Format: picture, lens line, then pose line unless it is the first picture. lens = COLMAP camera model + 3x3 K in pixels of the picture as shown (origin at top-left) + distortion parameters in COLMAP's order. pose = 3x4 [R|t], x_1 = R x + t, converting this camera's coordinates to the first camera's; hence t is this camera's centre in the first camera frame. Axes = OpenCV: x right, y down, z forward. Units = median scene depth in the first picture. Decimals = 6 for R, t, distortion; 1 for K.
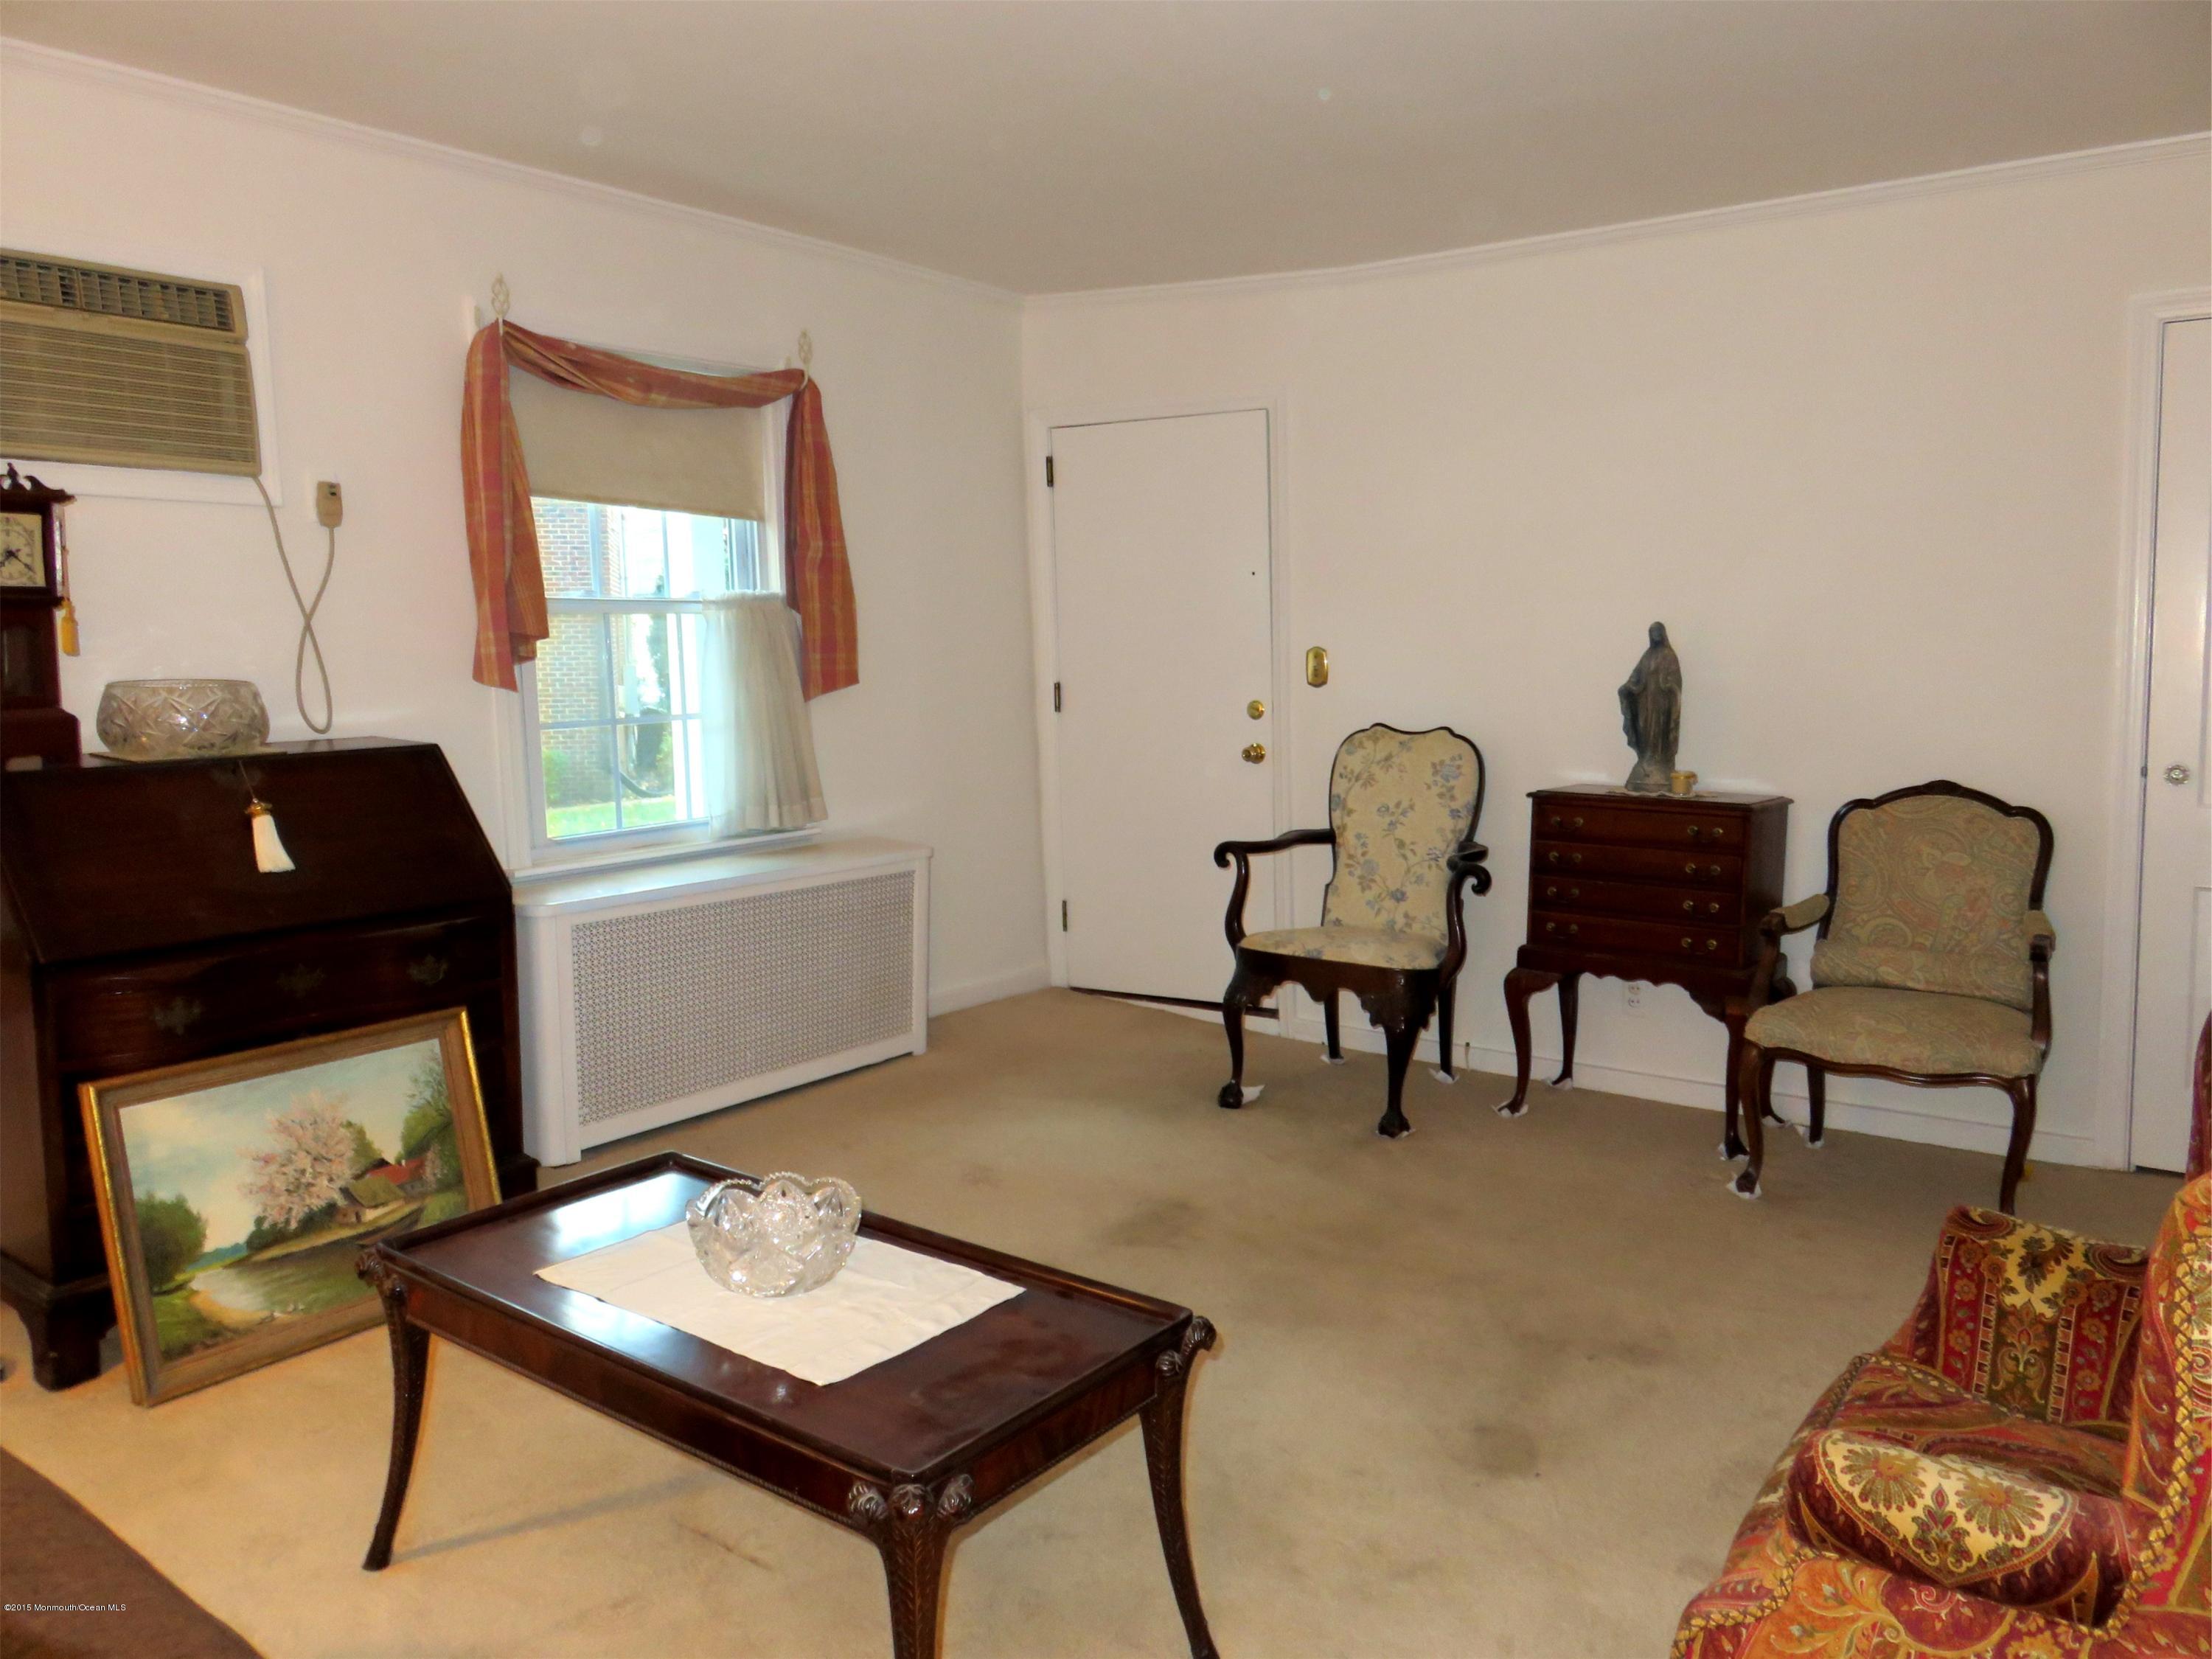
lens RADIAL K [[1675.4, 0, 1106.1], [0, 1675.4, 820.7], [0, 0, 1]] dist [-0.005397, 0.005741]
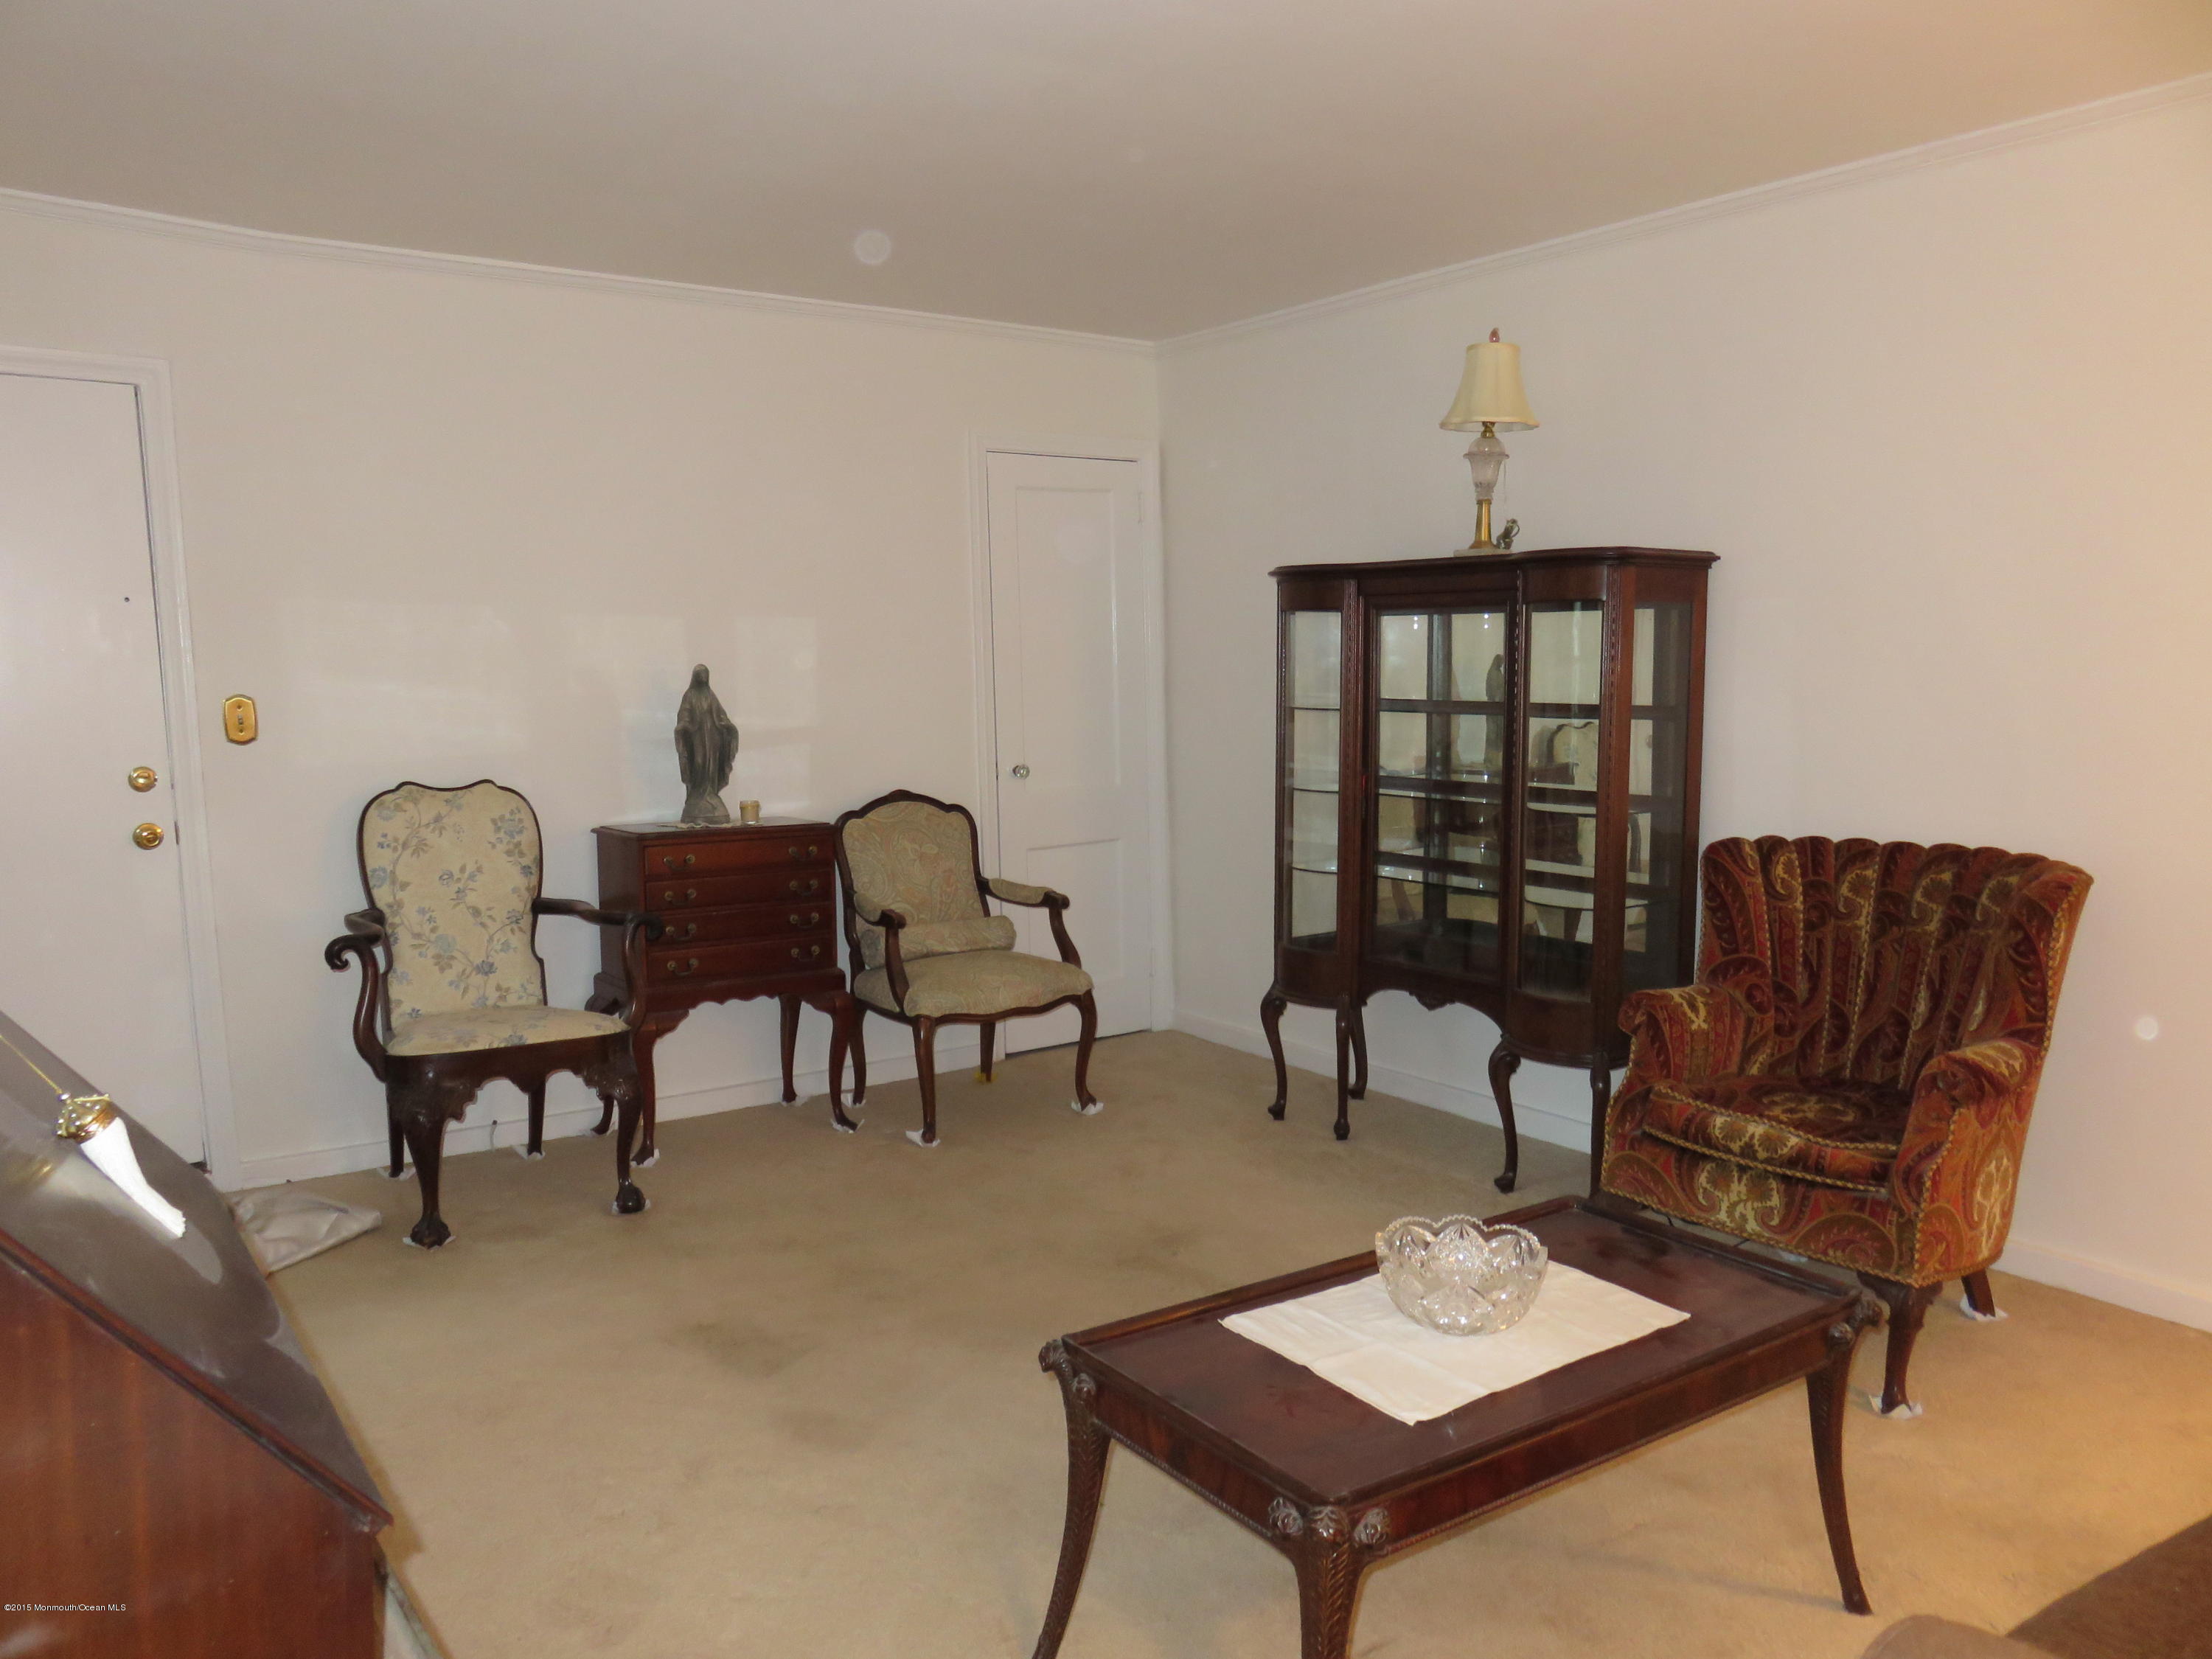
lens RADIAL K [[1675.4, 0, 1100.5], [0, 1675.4, 816.1], [0, 0, 1]] dist [-0.005397, 0.005741]
pose [[0.340599, -0.086538, 0.936218, -0.553211], [0.113474, 0.992260, 0.050437, -0.044786], [-0.933336, 0.089058, 0.347782, 0.374021]]
